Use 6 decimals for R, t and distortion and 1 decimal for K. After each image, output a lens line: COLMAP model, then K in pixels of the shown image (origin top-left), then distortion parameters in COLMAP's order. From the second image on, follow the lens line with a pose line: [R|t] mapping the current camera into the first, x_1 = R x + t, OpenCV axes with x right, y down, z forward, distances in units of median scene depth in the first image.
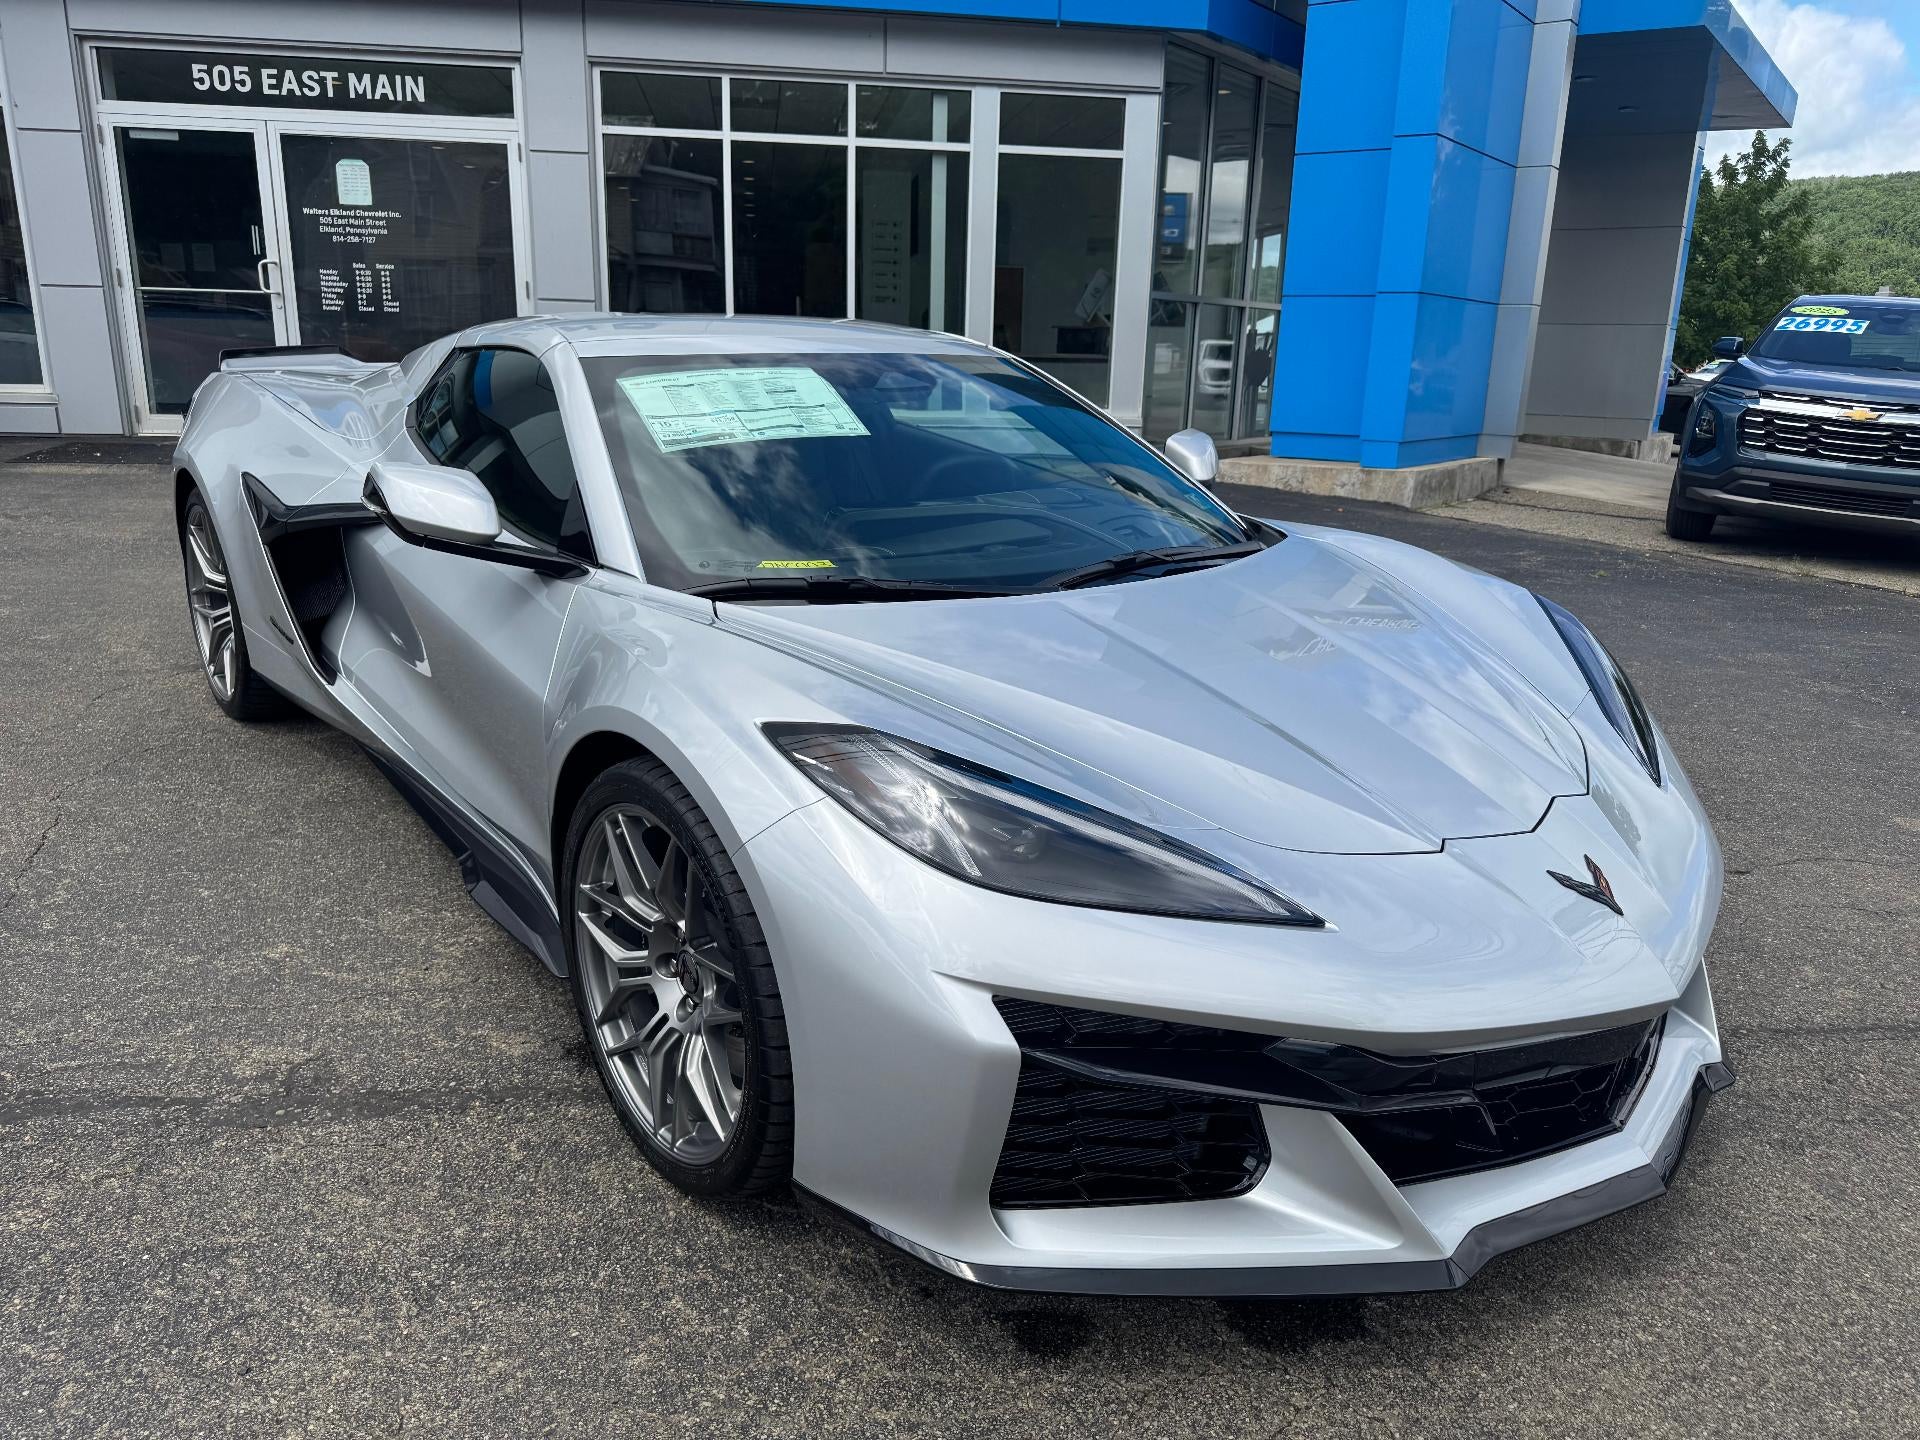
lens RADIAL K [[1386.5, 0, 954.7], [0, 1386.5, 728.1], [0, 0, 1]] dist [-0.002855, -0.004145]
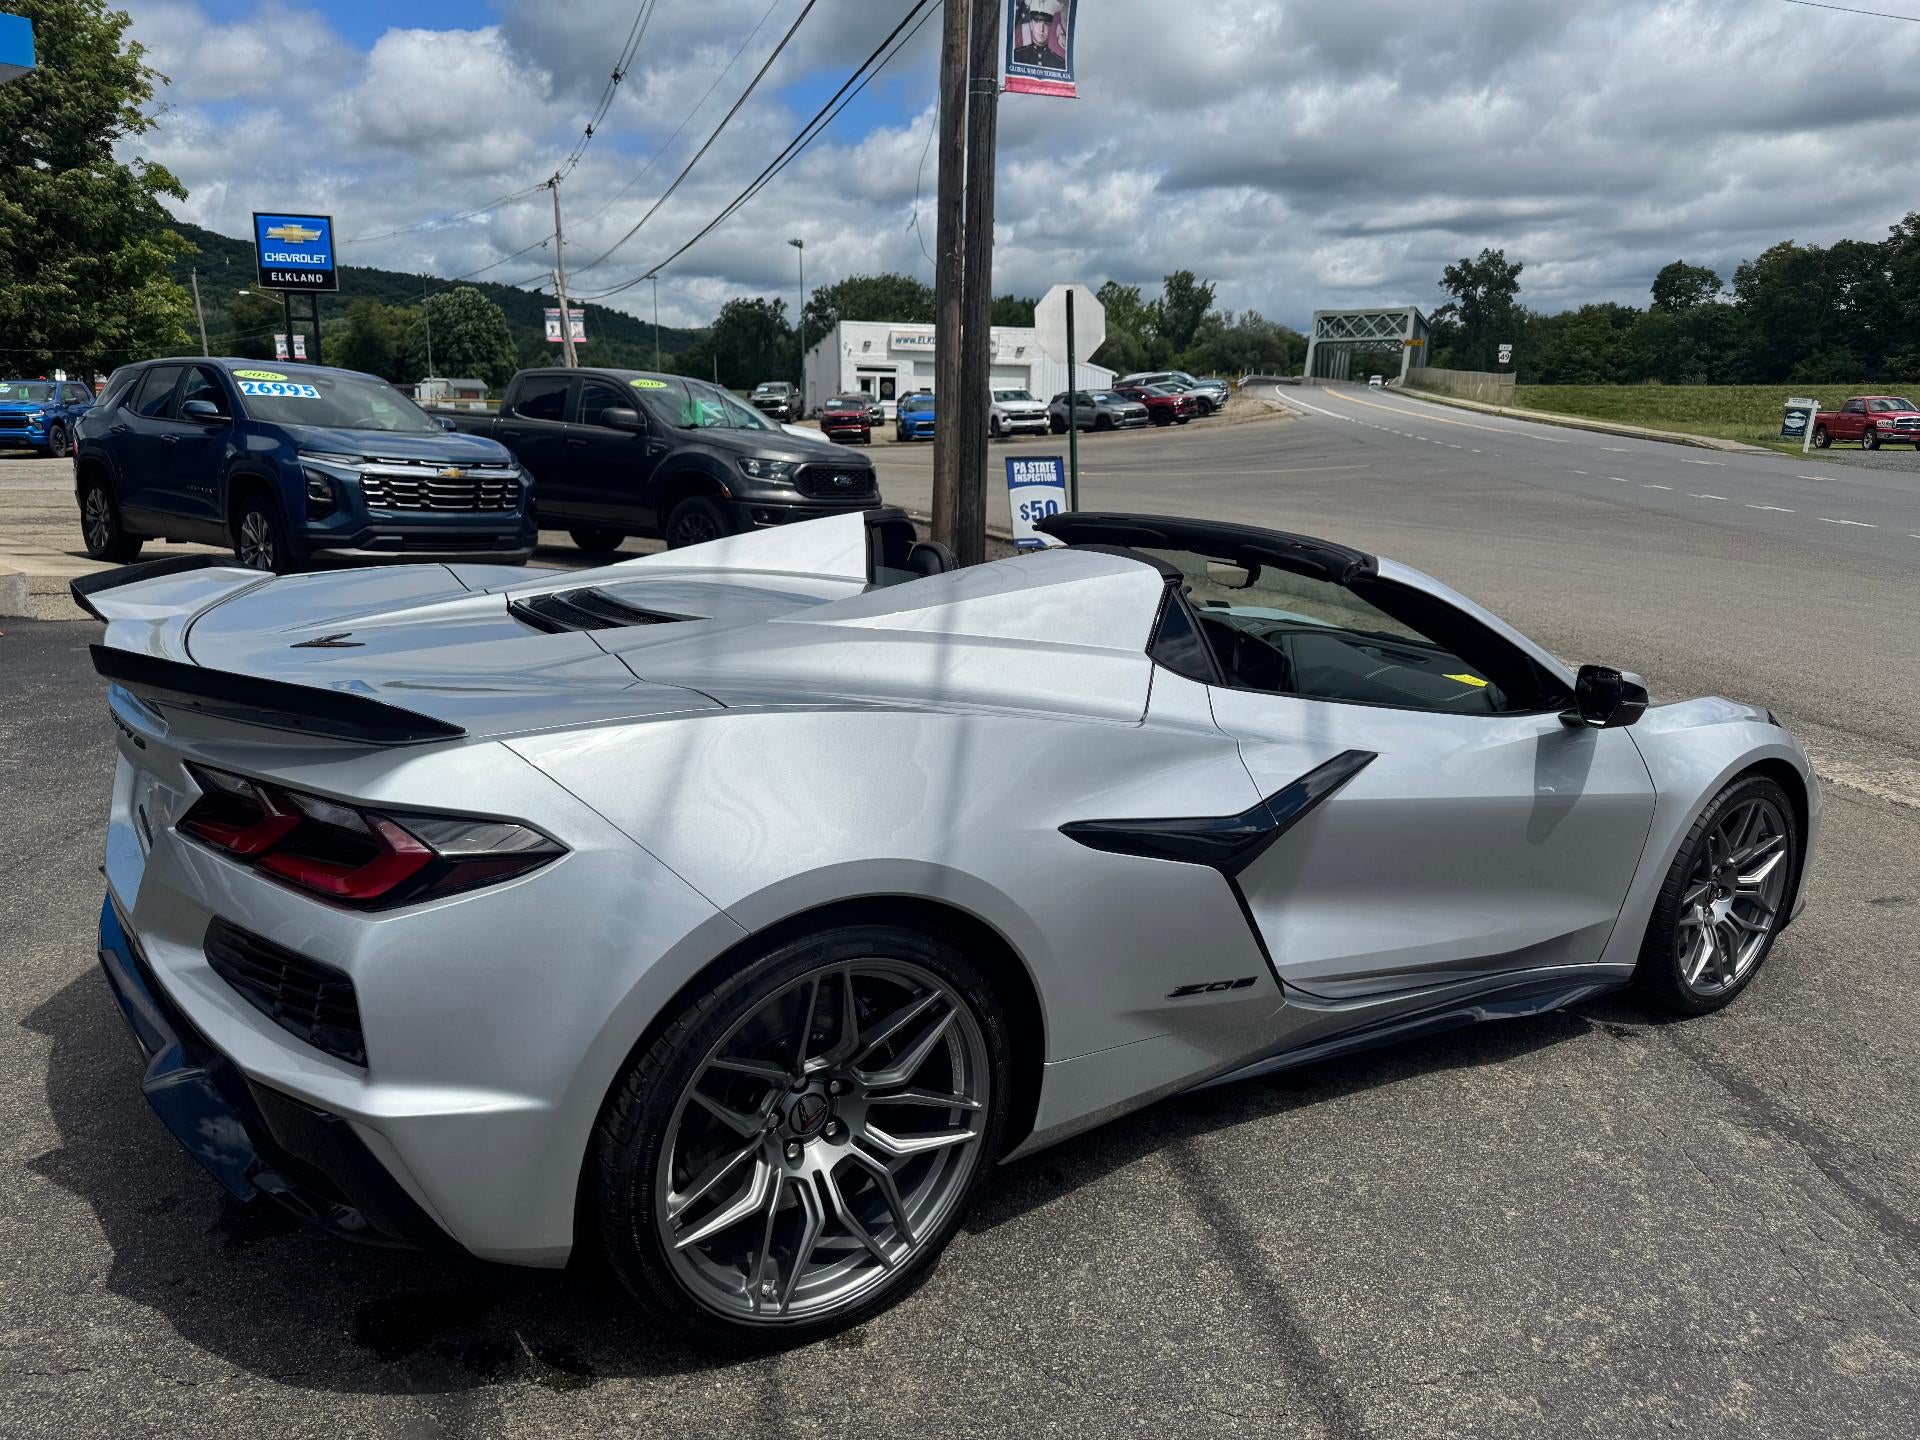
lens RADIAL K [[1348.8, 0, 959.6], [0, 1348.8, 770.4], [0, 0, 1]] dist [0.024603, -0.038409]
pose [[0.064078, -0.283534, 0.956819, -0.428511], [0.241675, 0.934658, 0.260782, -0.151278], [-0.968239, 0.214529, 0.128414, 0.387397]]
